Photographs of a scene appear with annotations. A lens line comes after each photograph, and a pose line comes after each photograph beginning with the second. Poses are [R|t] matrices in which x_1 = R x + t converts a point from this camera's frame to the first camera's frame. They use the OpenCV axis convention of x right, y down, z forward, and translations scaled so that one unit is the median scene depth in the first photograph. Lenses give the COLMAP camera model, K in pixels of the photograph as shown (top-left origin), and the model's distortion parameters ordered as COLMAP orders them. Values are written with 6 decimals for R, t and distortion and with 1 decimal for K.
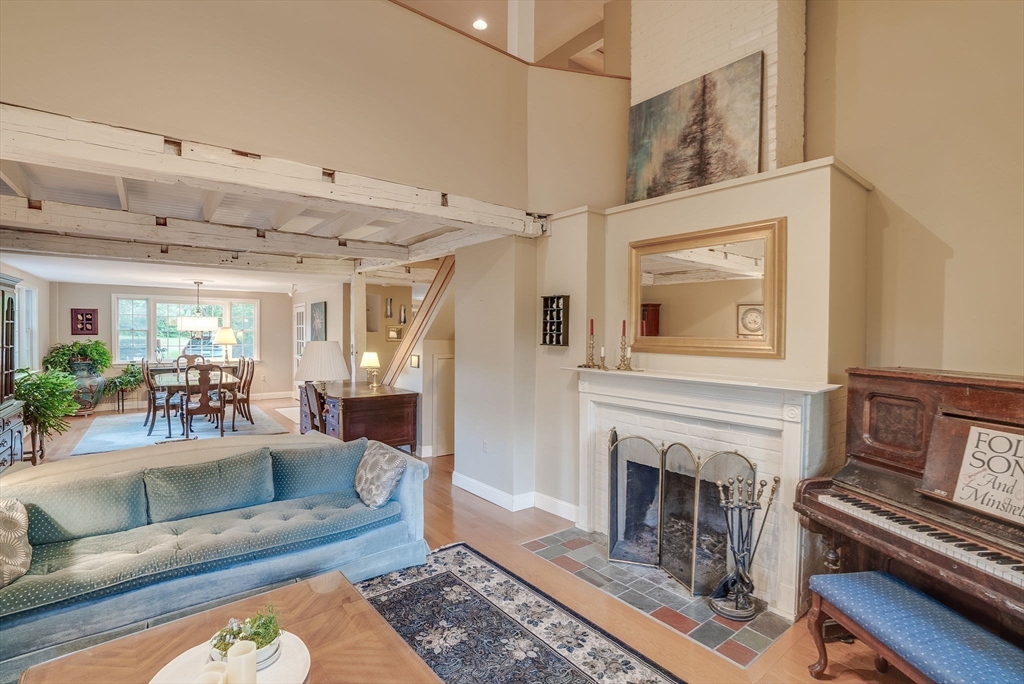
lens RADIAL K [[491.3, 0, 511.9], [0, 491.3, 348.4], [0, 0, 1]] dist [-0.000578, -0.000026]
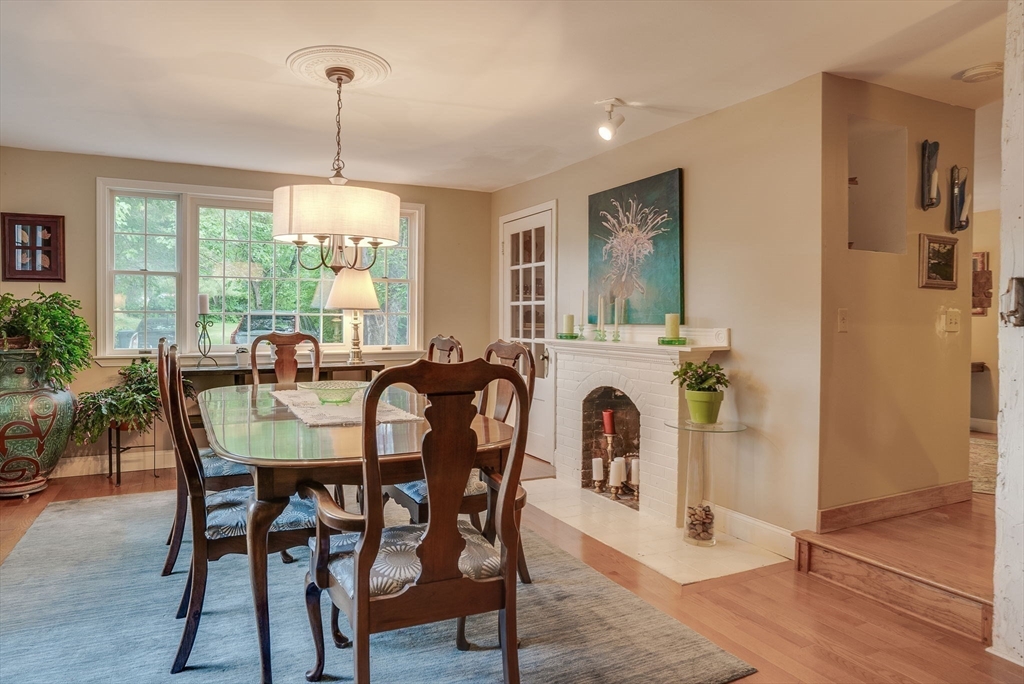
lens RADIAL K [[659.0, 0, 512.0], [0, 659.0, 333.9], [0, 0, 1]] dist [-0.005671, -0.001014]
pose [[0.985919, 0.002513, -0.167202, -0.409542], [-0.004281, 0.999939, -0.010217, 0.017658], [0.167166, 0.010789, 0.985870, 0.551790]]
